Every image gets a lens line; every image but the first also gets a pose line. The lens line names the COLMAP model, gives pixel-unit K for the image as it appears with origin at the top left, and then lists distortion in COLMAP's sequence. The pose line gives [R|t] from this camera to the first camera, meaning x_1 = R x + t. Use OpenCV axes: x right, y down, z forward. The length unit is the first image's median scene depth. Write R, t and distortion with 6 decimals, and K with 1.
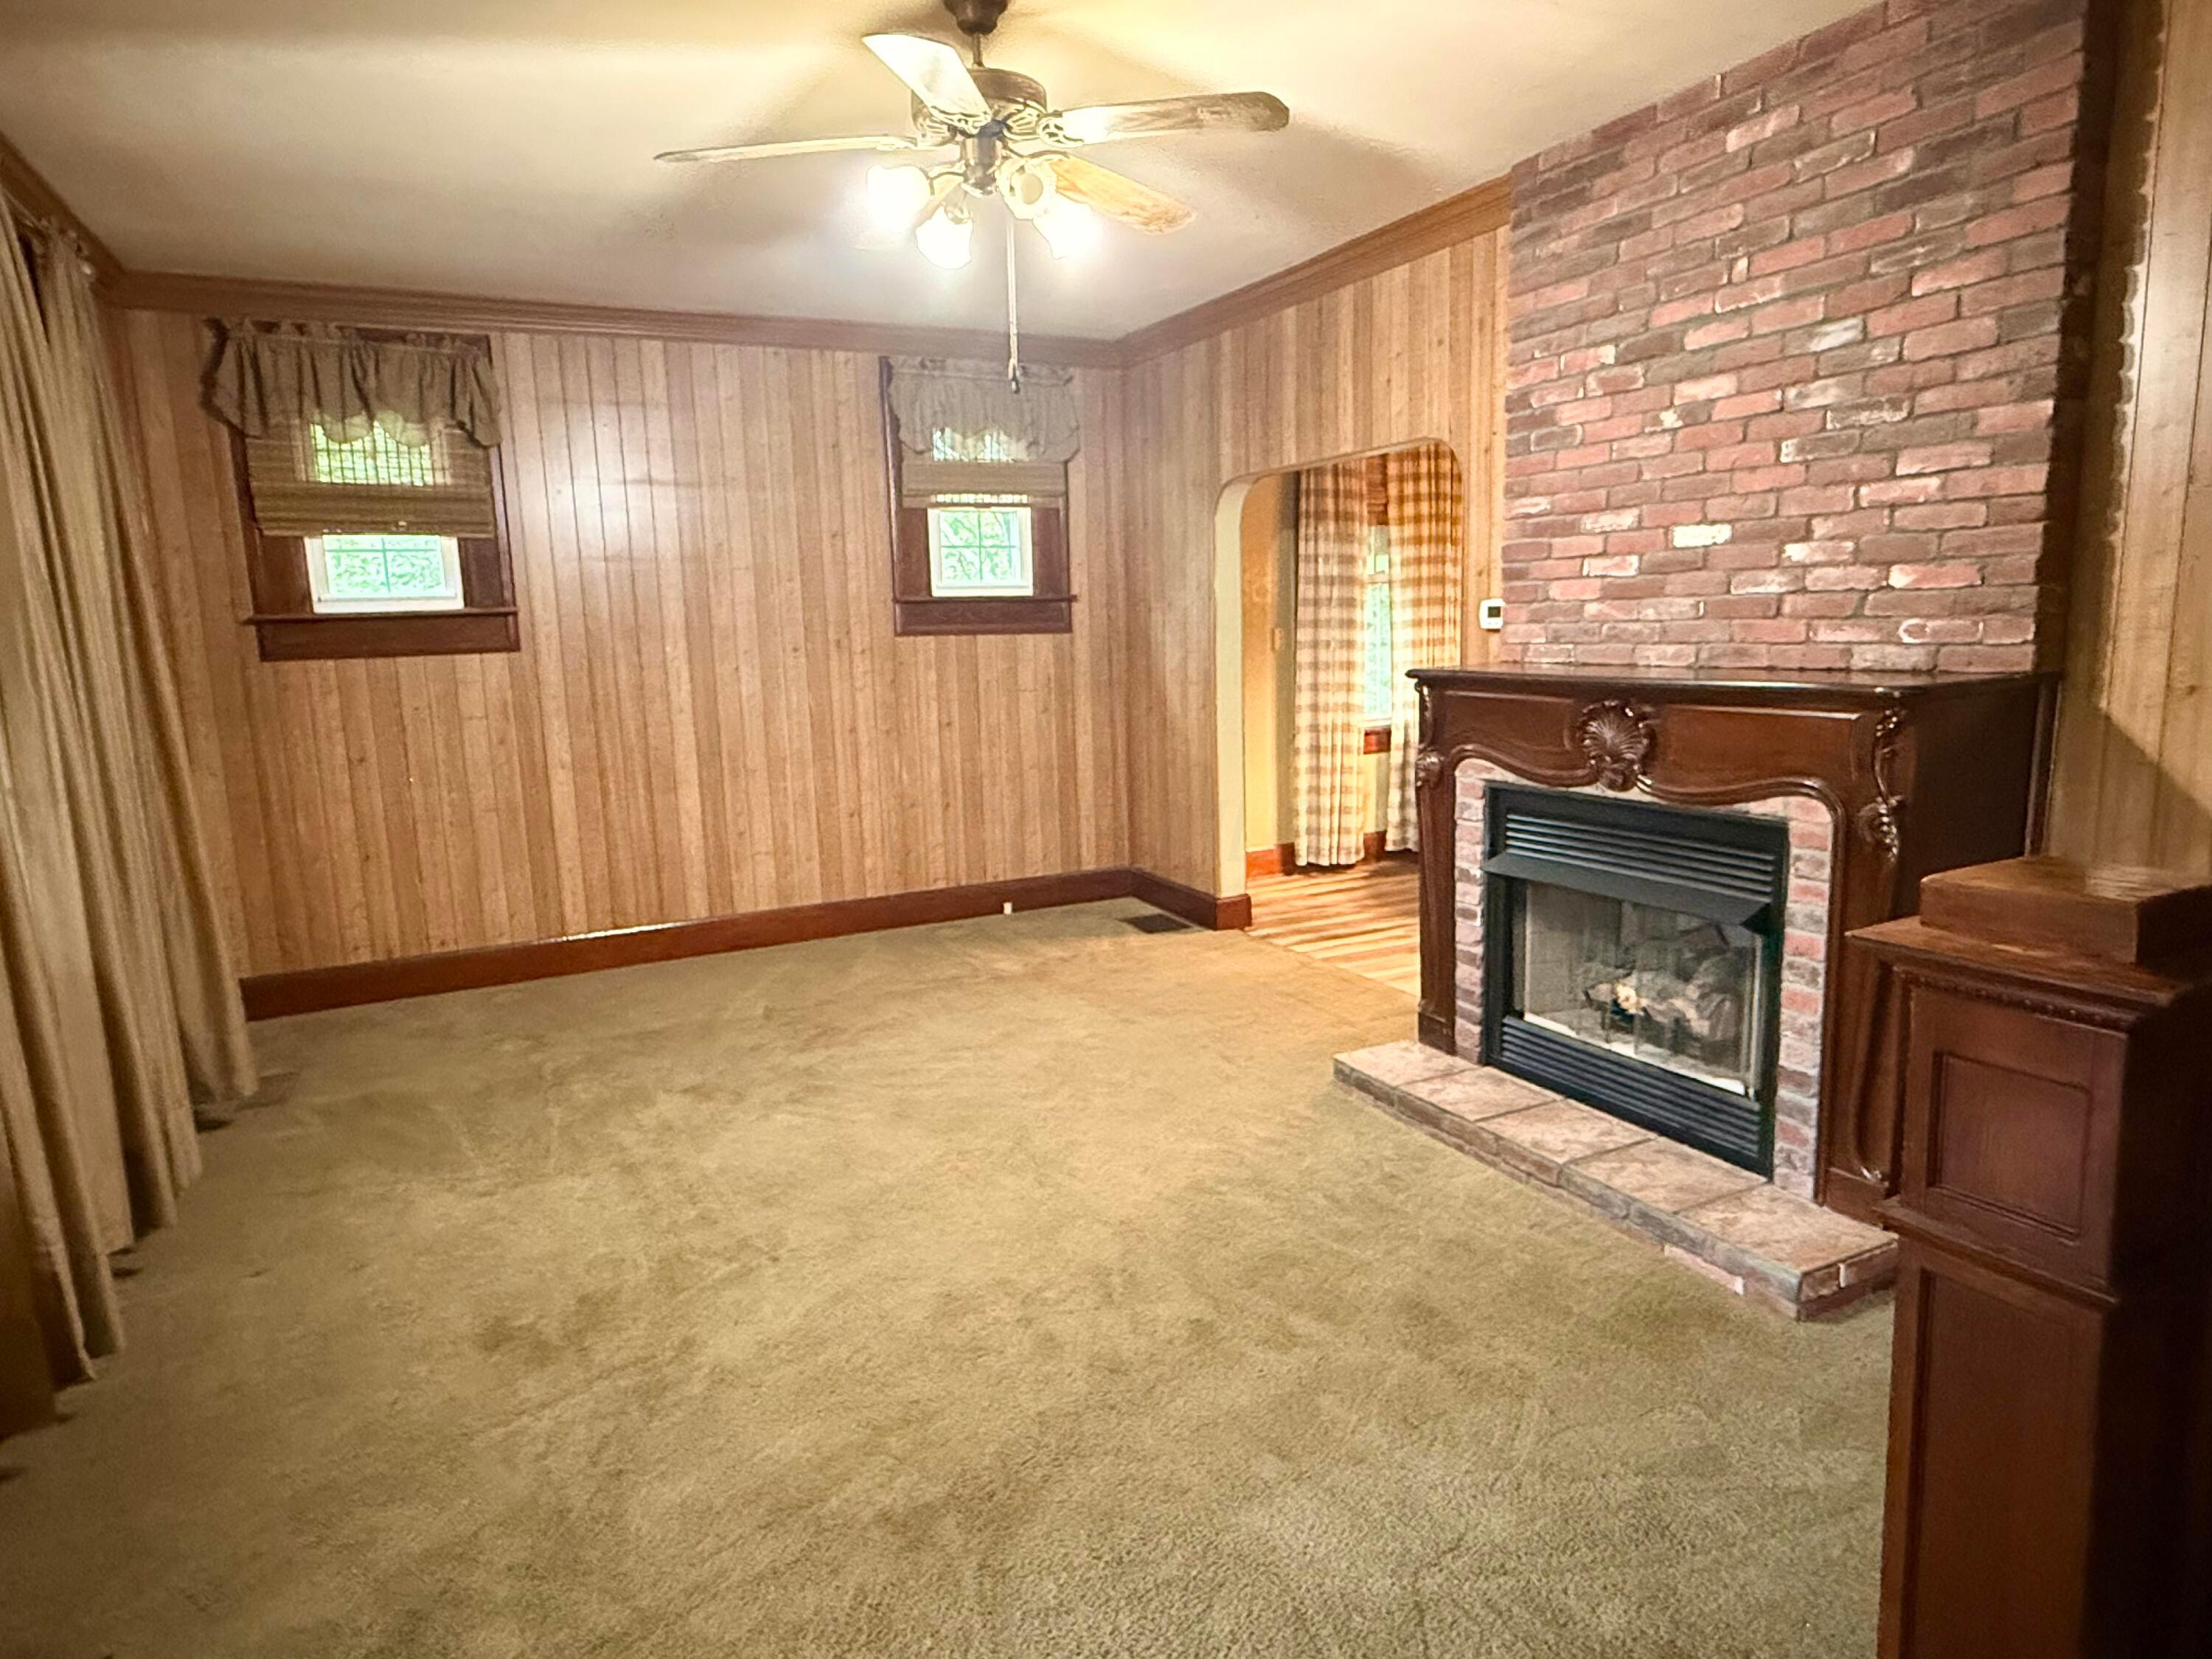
lens RADIAL K [[1285.5, 0, 1098.7], [0, 1285.5, 835.0], [0, 0, 1]] dist [0.000971, 0.001223]
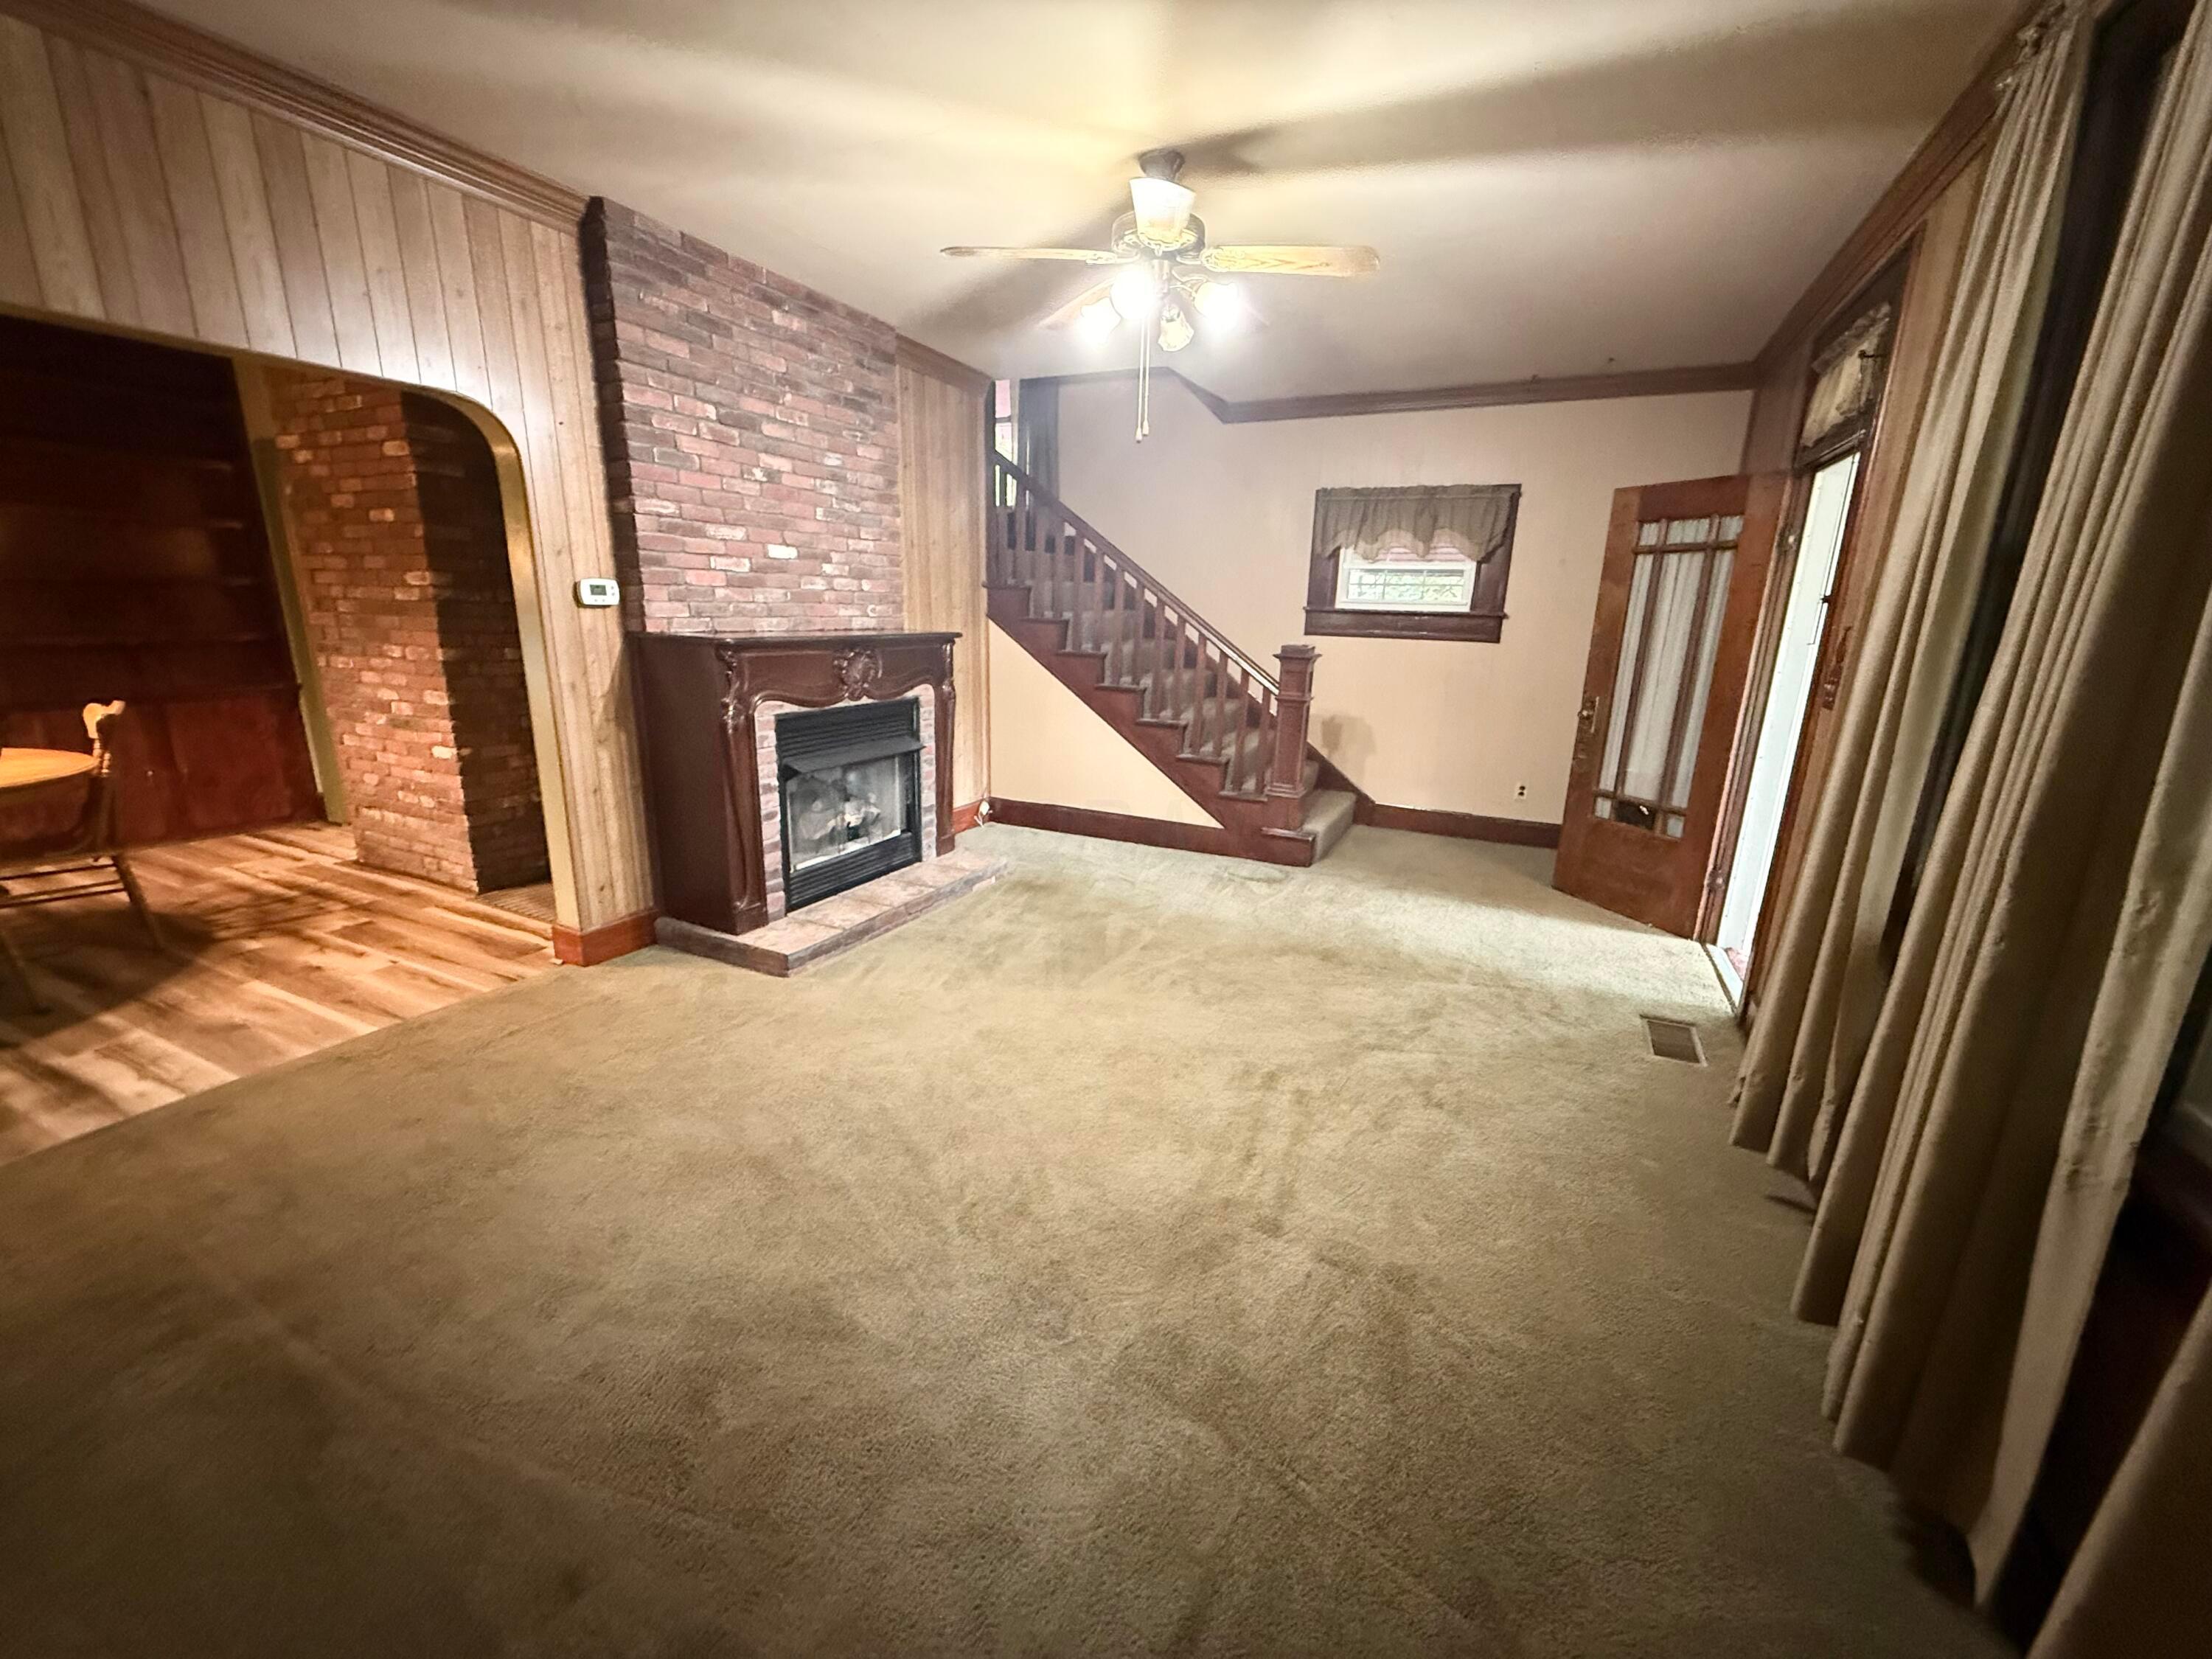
lens RADIAL K [[887.8, 0, 1096.6], [0, 887.8, 835.7], [0, 0, 1]] dist [0.008428, 0.000155]
pose [[-0.590509, -0.184026, 0.785769, -0.744128], [0.133504, 0.937965, 0.319998, -0.195646], [-0.795912, 0.293866, -0.529309, 1.356977]]
